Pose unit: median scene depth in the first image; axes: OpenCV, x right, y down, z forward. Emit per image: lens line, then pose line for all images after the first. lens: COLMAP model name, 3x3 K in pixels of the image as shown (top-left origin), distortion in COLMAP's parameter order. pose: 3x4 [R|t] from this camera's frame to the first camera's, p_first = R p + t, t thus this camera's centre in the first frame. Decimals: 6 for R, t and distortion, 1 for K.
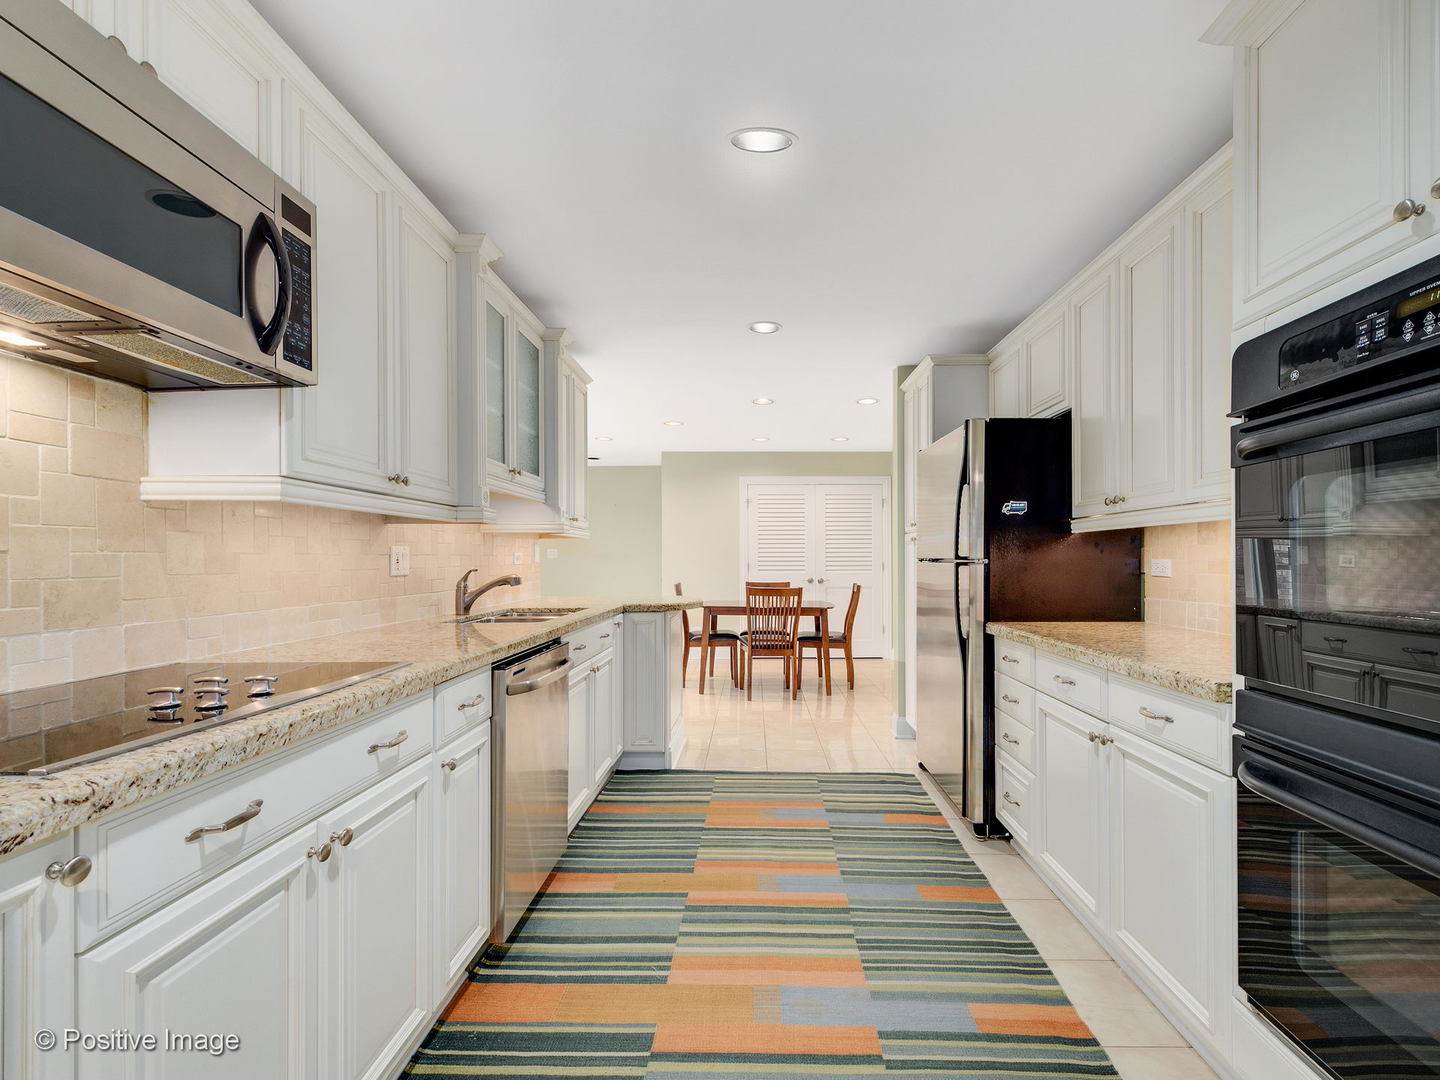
lens RADIAL K [[566.8, 0, 722.2], [0, 566.8, 555.3], [0, 0, 1]] dist [0.000293, -0.005850]
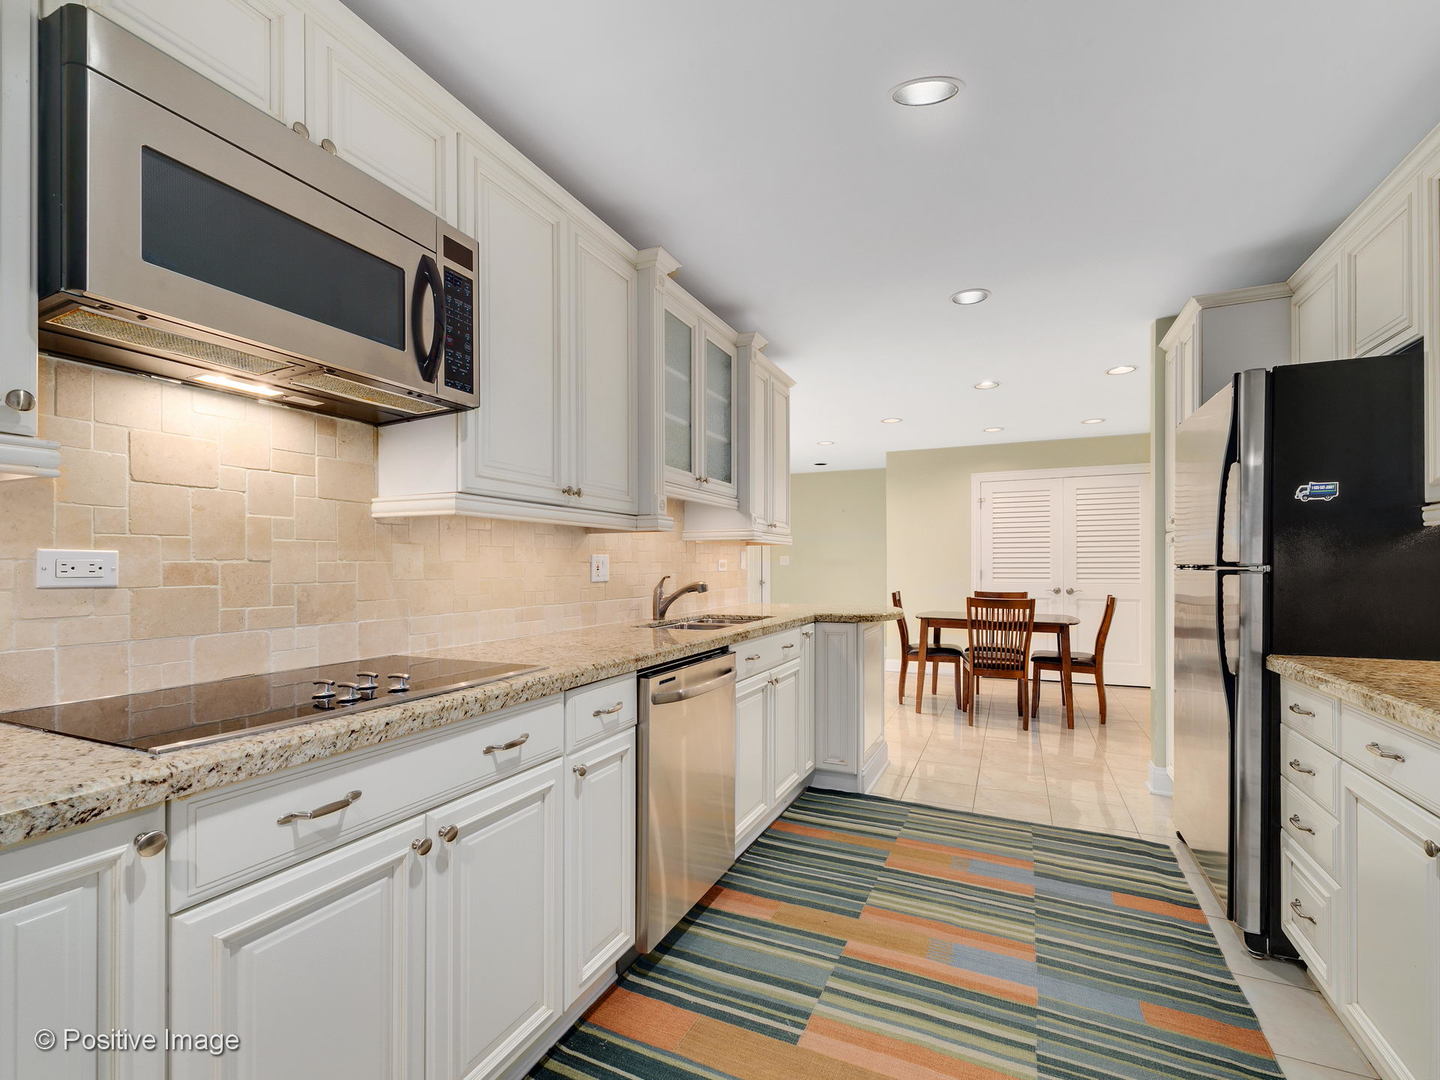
lens RADIAL K [[572.8, 0, 764.6], [0, 572.8, 564.8], [0, 0, 1]] dist [0.002312, -0.005524]
pose [[0.937052, -0.001930, -0.349184, 0.133170], [0.003873, 0.999981, 0.004865, -0.000417], [0.349168, -0.005911, 0.937042, 0.114897]]
